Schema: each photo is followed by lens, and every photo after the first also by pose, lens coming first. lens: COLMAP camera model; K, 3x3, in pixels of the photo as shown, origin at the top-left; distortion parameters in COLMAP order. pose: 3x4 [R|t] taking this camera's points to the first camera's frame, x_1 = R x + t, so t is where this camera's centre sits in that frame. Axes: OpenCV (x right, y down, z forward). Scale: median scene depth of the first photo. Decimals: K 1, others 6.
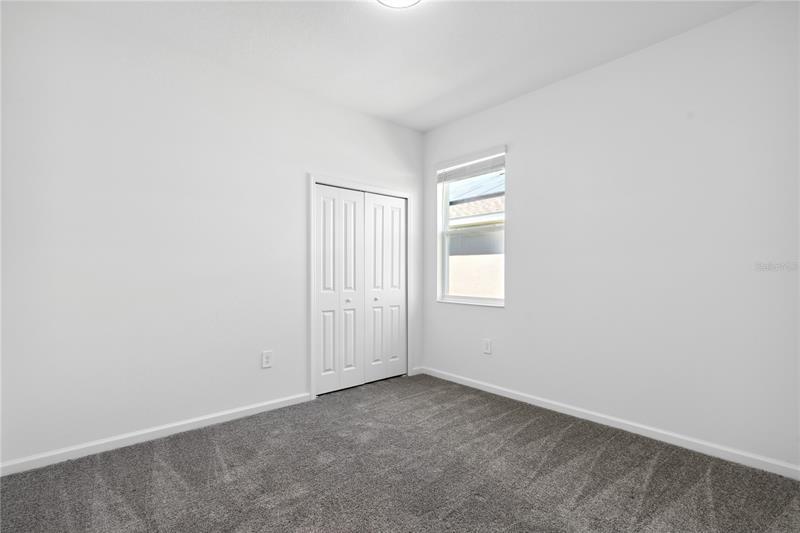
lens RADIAL K [[366.9, 0, 401.3], [0, 366.9, 270.7], [0, 0, 1]] dist [-0.003029, -0.000431]
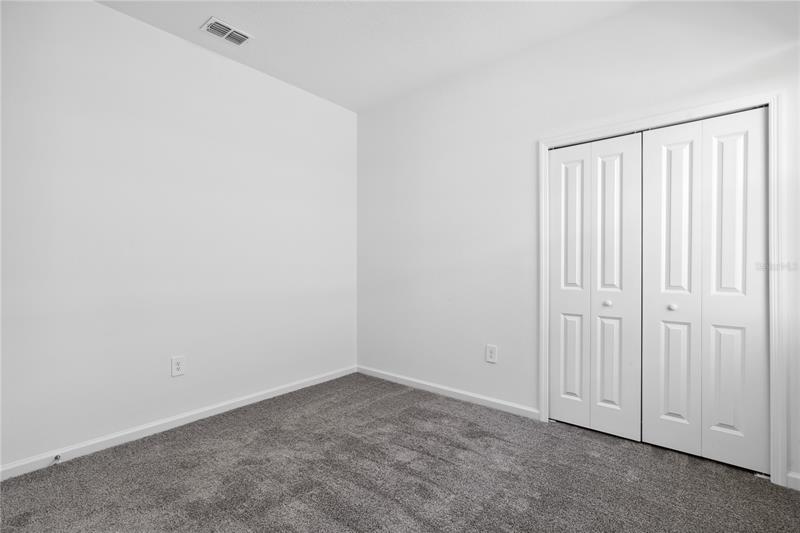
lens RADIAL K [[366.9, 0, 400.0], [0, 366.9, 265.7], [0, 0, 1]] dist [-0.003029, -0.000431]
pose [[0.157899, -0.006040, -0.987437, 0.473092], [0.003549, 0.999978, -0.005549, 0.013662], [0.987449, -0.002629, 0.157917, 0.533264]]
